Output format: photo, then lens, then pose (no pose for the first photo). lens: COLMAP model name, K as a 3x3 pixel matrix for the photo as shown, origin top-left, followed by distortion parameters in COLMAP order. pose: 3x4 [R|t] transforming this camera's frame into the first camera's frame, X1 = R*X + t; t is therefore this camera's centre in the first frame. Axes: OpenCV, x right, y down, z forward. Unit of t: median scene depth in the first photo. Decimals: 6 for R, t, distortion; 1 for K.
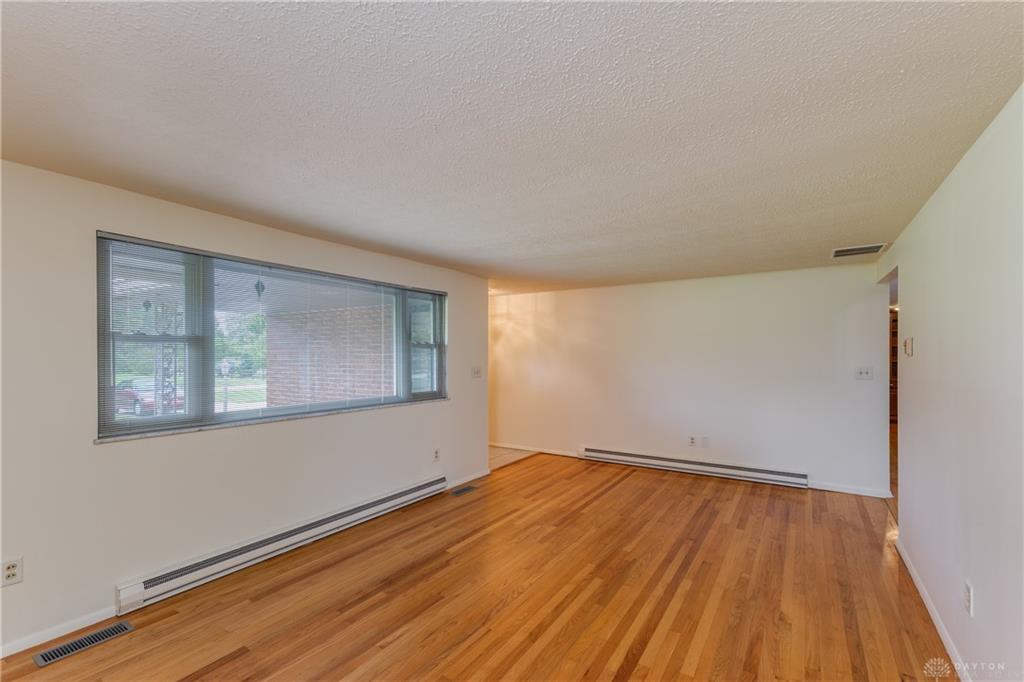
lens RADIAL K [[454.1, 0, 519.4], [0, 454.1, 348.5], [0, 0, 1]] dist [0.011974, -0.002345]
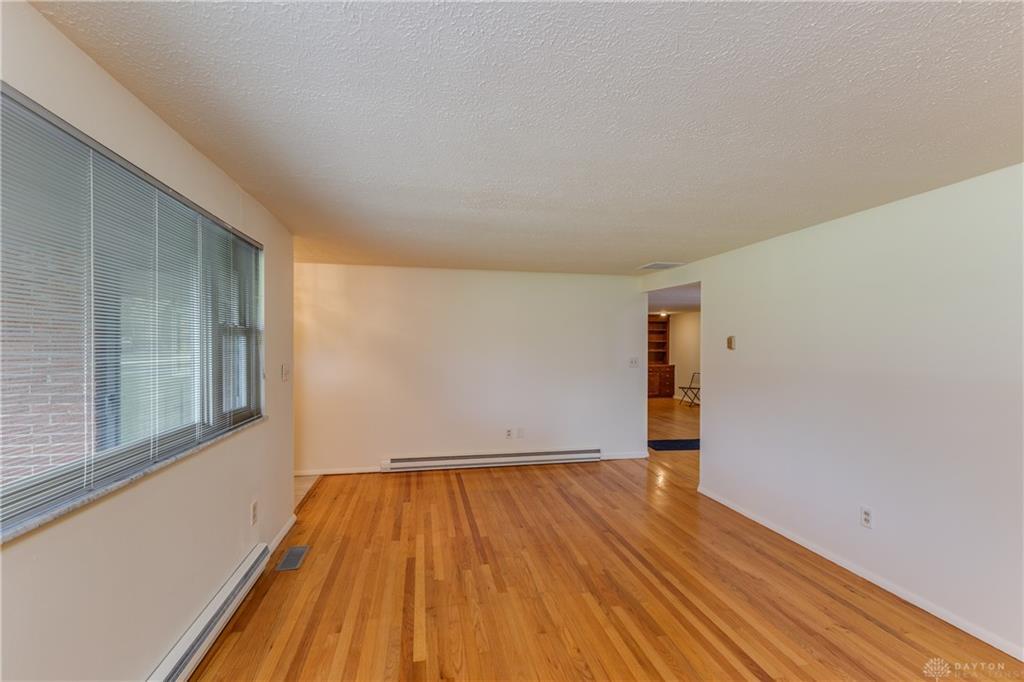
lens RADIAL K [[454.1, 0, 518.0], [0, 454.1, 346.2], [0, 0, 1]] dist [0.011974, -0.002345]
pose [[0.709480, 0.004025, 0.704714, -0.367070], [-0.016360, 0.999808, 0.010760, 0.001422], [-0.704536, -0.019163, 0.709410, 0.335655]]
